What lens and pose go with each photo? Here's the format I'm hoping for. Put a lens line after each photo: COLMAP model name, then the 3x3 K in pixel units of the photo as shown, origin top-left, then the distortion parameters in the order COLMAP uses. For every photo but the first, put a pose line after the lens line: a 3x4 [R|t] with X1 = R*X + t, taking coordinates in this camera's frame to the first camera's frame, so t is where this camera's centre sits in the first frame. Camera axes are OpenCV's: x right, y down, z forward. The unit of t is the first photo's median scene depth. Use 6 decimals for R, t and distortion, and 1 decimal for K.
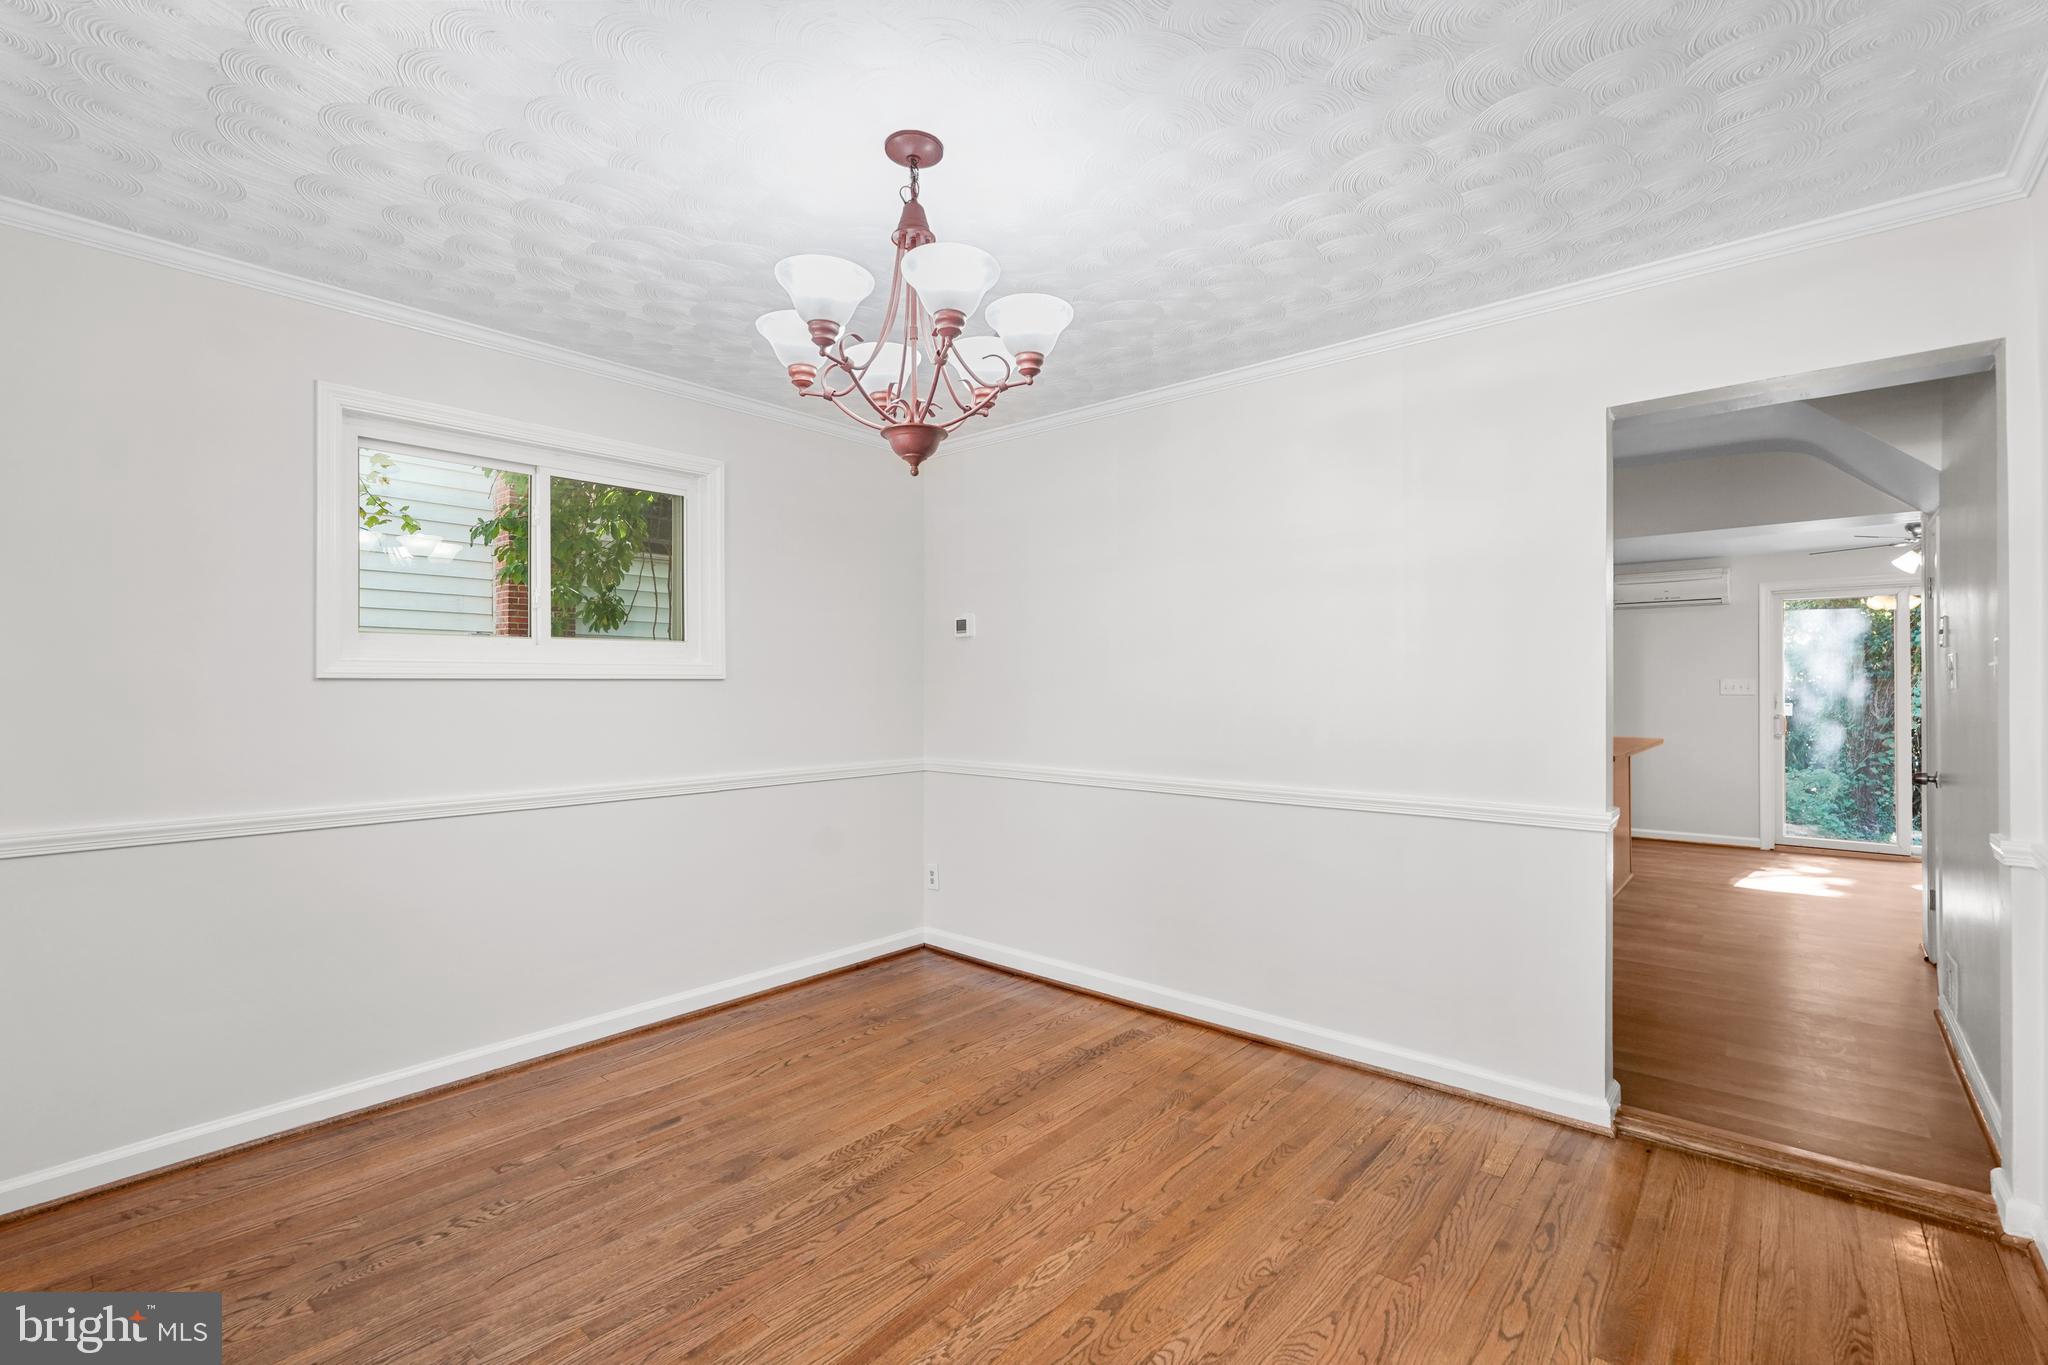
lens RADIAL K [[910.5, 0, 1031.4], [0, 910.5, 681.7], [0, 0, 1]] dist [-0.013839, 0.006985]
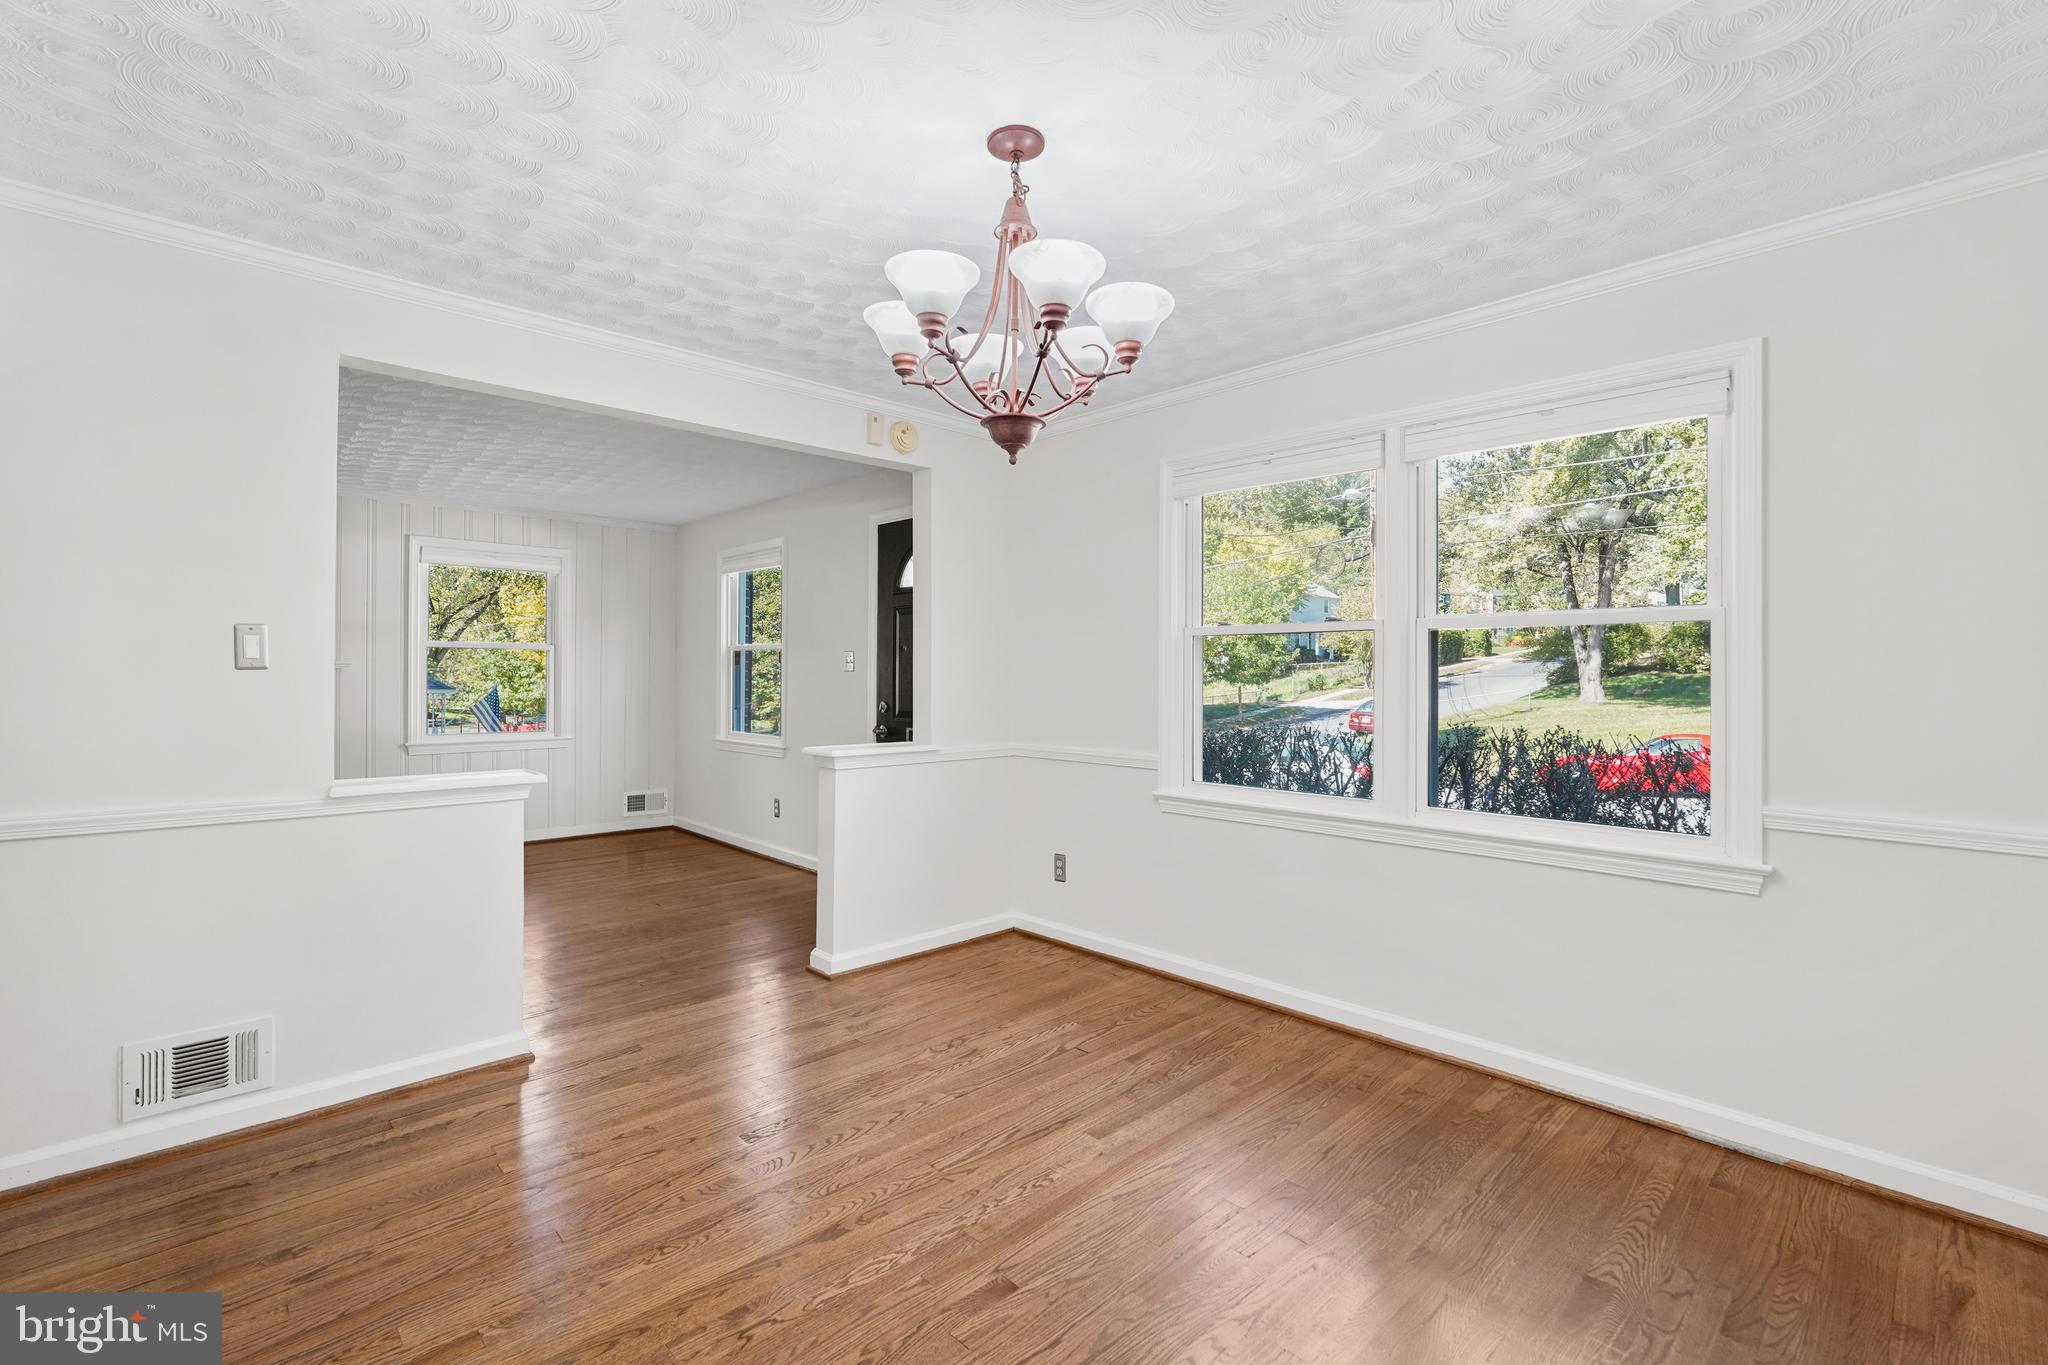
lens RADIAL K [[910.5, 0, 1017.5], [0, 910.5, 676.5], [0, 0, 1]] dist [-0.013839, 0.006985]
pose [[-0.994078, -0.004420, 0.108578, -0.199117], [-0.004932, 0.999978, -0.004449, 0.013035], [-0.108556, -0.004959, -0.994078, 1.652104]]
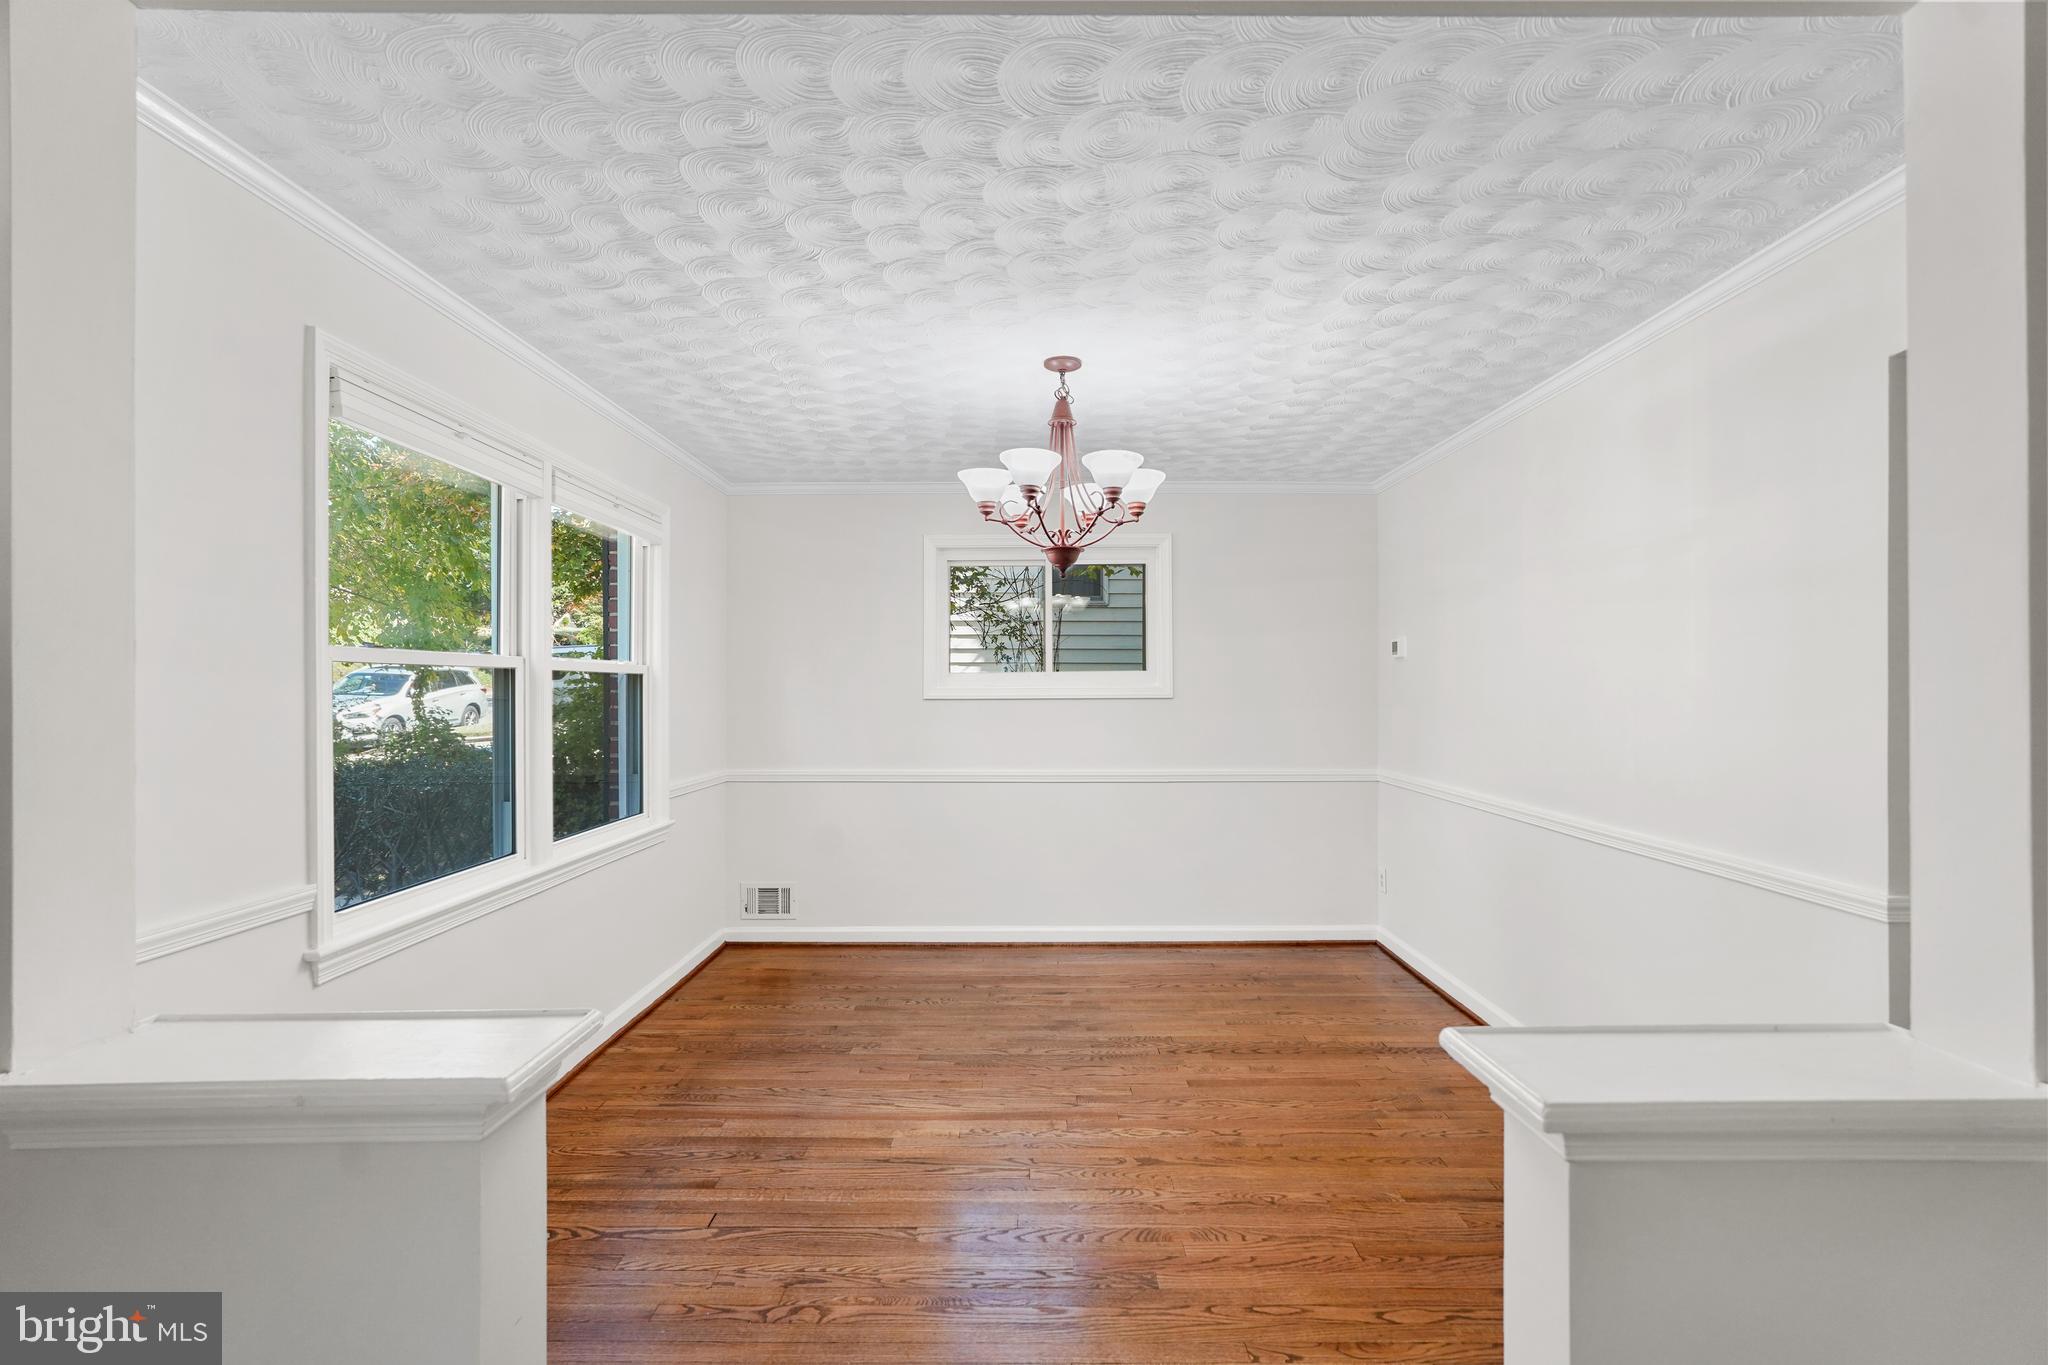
lens RADIAL K [[910.5, 0, 1025.9], [0, 910.5, 691.6], [0, 0, 1]] dist [-0.013839, 0.006985]
pose [[0.645817, 0.003295, -0.763485, 0.826056], [0.006068, 0.999937, 0.009448, -0.042061], [0.763468, -0.010735, 0.645756, -0.031015]]
